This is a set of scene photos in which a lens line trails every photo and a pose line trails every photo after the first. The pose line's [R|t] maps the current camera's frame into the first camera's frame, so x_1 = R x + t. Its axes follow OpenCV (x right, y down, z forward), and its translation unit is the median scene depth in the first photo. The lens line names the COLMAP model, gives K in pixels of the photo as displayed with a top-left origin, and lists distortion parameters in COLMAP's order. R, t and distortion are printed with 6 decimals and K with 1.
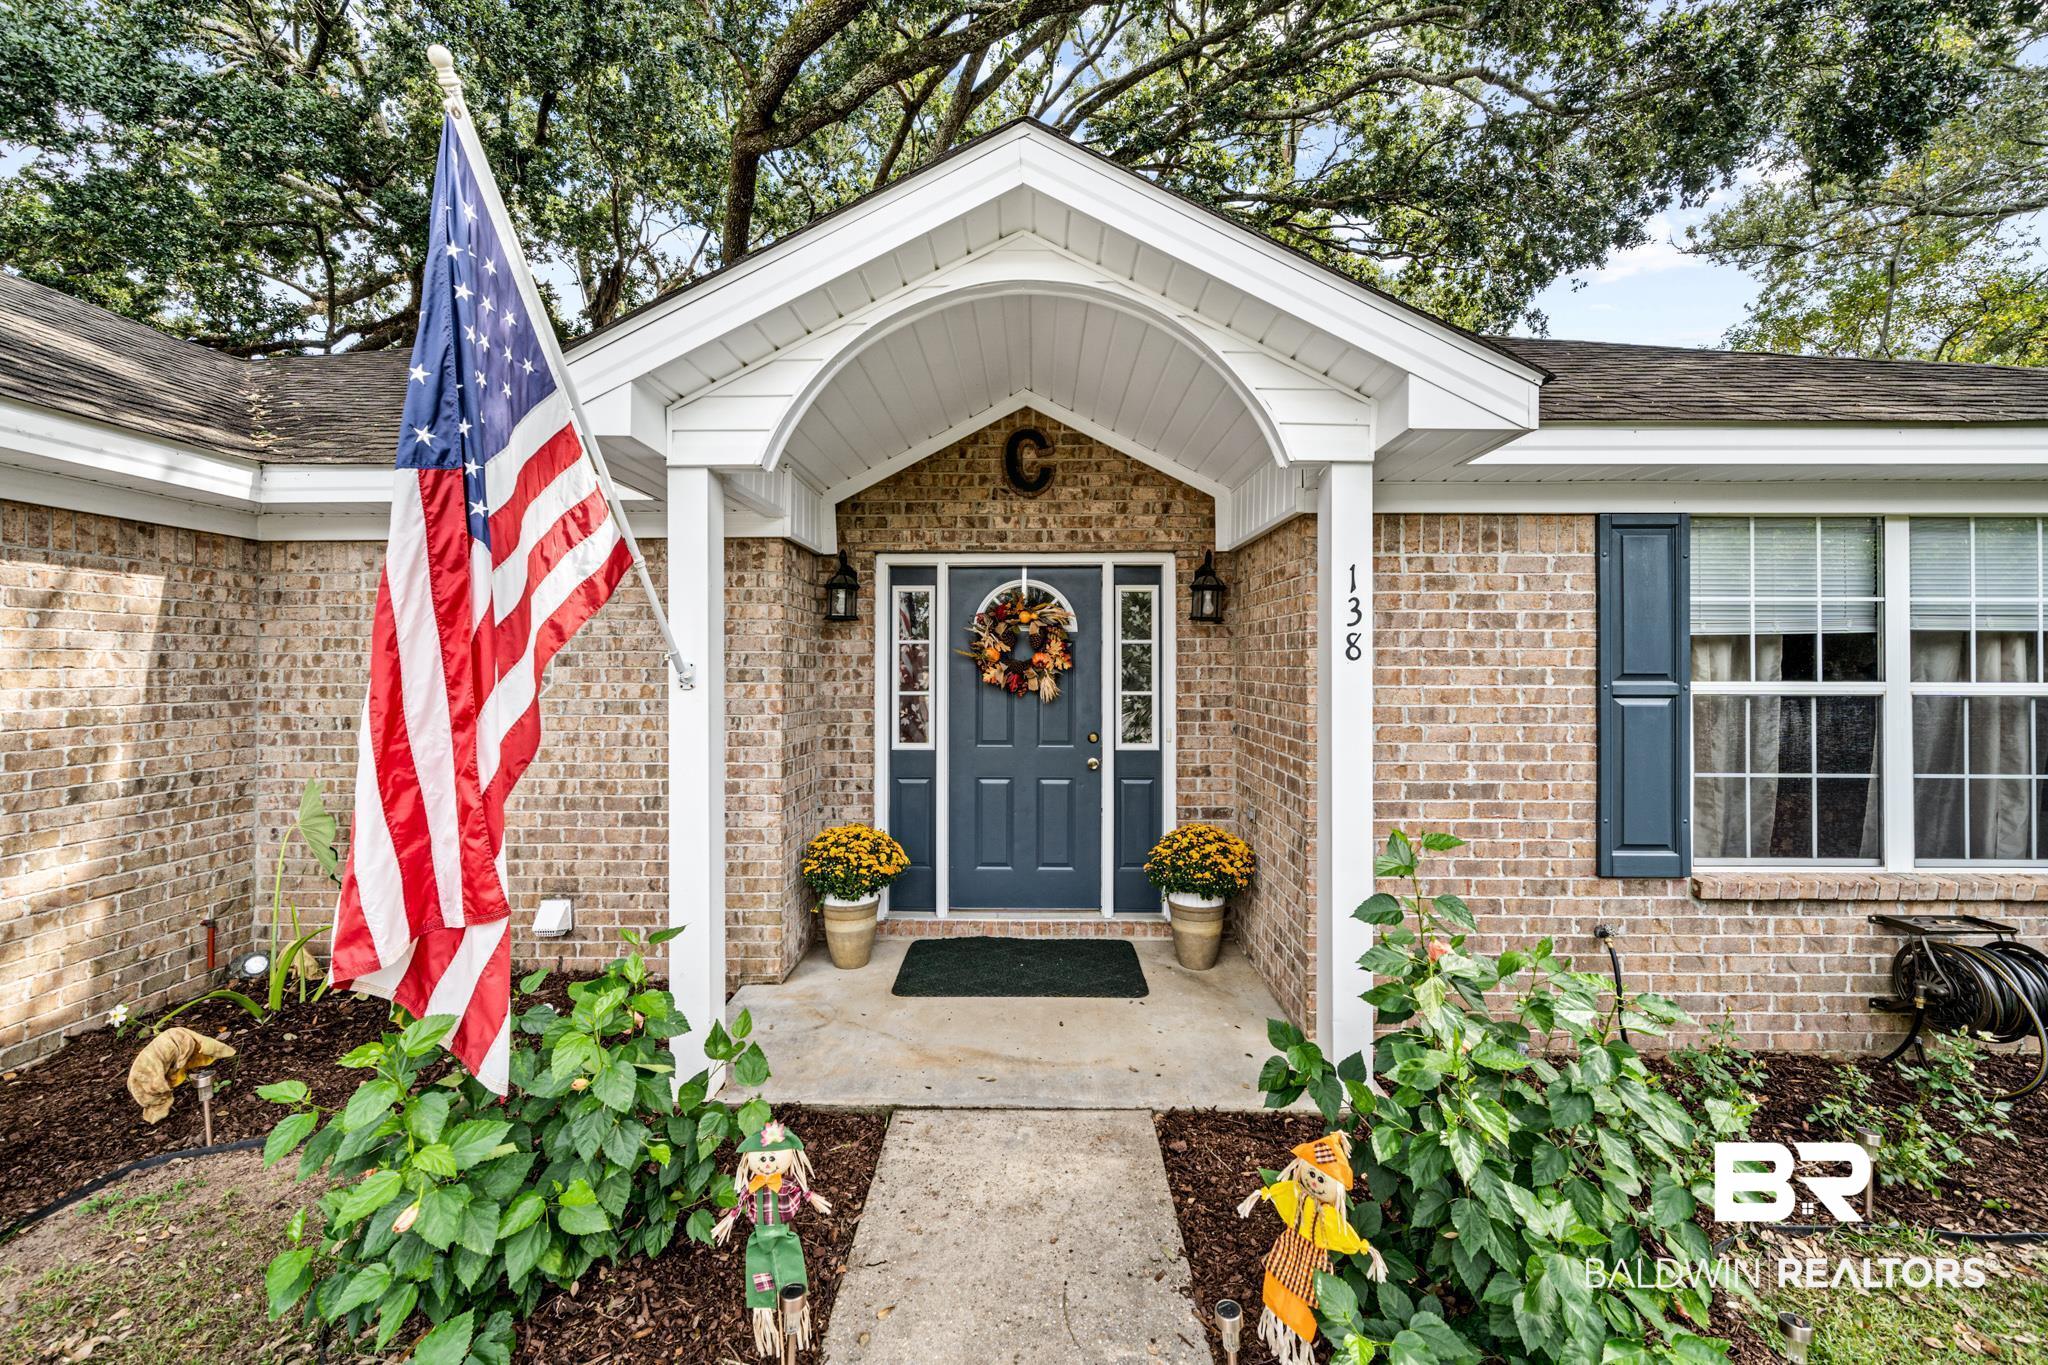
lens RADIAL K [[802.2, 0, 1021.5], [0, 802.2, 665.0], [0, 0, 1]] dist [-0.000454, -0.000743]
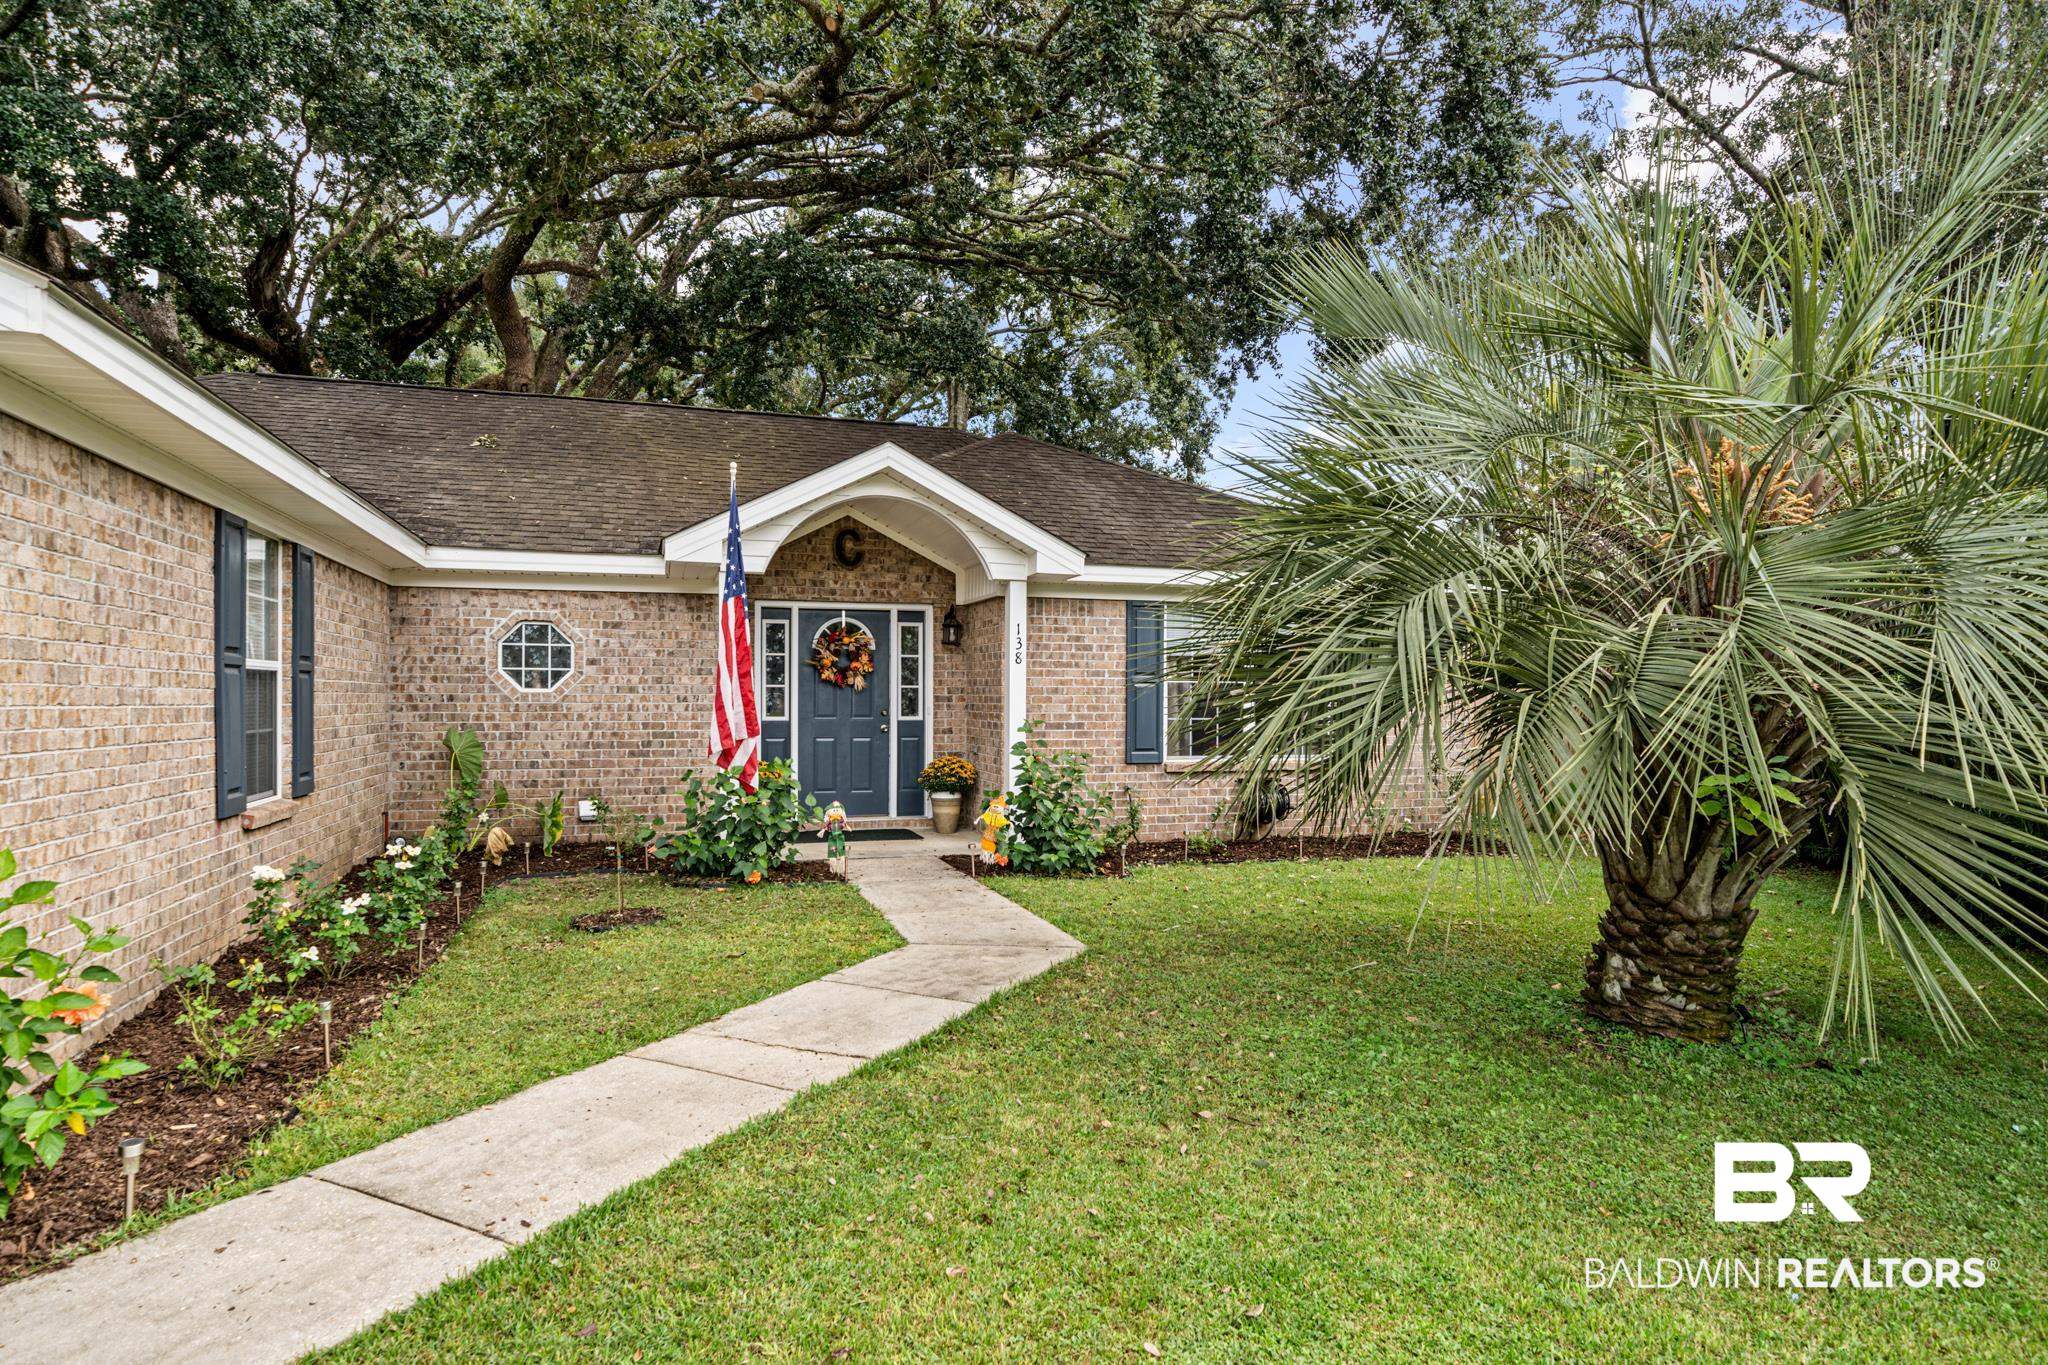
lens RADIAL K [[1189.6, 0, 1021.5], [0, 1189.6, 700.2], [0, 0, 1]] dist [0.004957, 0.003687]
pose [[0.947630, 0.001922, 0.319366, -0.445316], [-0.002713, 0.999994, 0.002032, 0.059902], [-0.319360, -0.002792, 0.947629, -1.486571]]
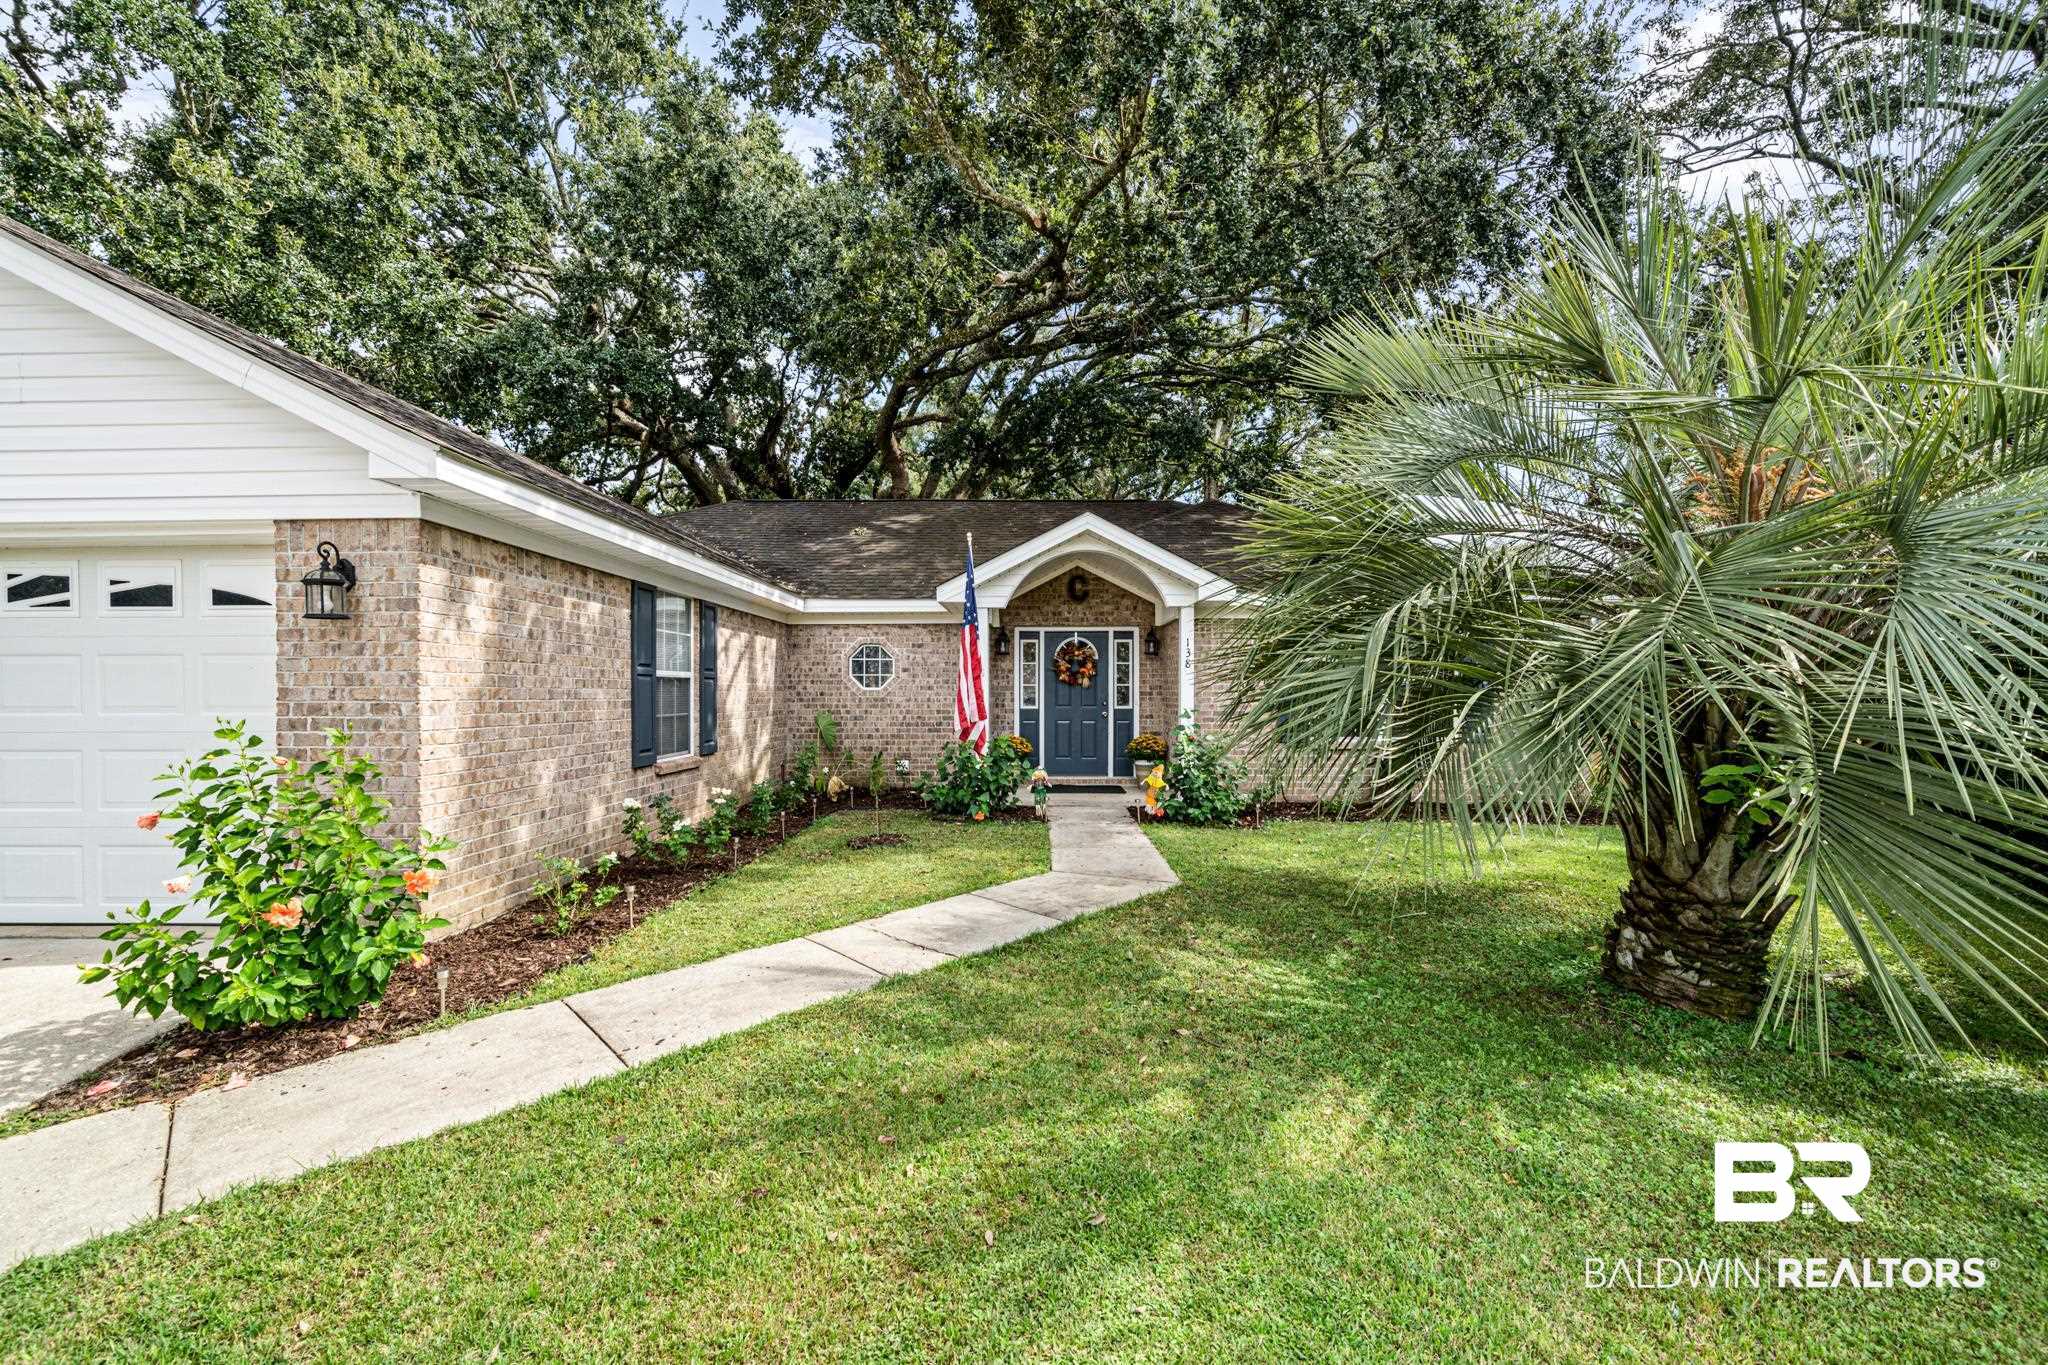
lens RADIAL K [[802.2, 0, 1021.8], [0, 802.2, 696.0], [0, 0, 1]] dist [-0.000454, -0.000743]
pose [[0.999995, -0.000400, 0.003137, -0.169267], [0.000383, 0.999986, 0.005369, 0.057107], [-0.003139, -0.005367, 0.999981, -1.422238]]
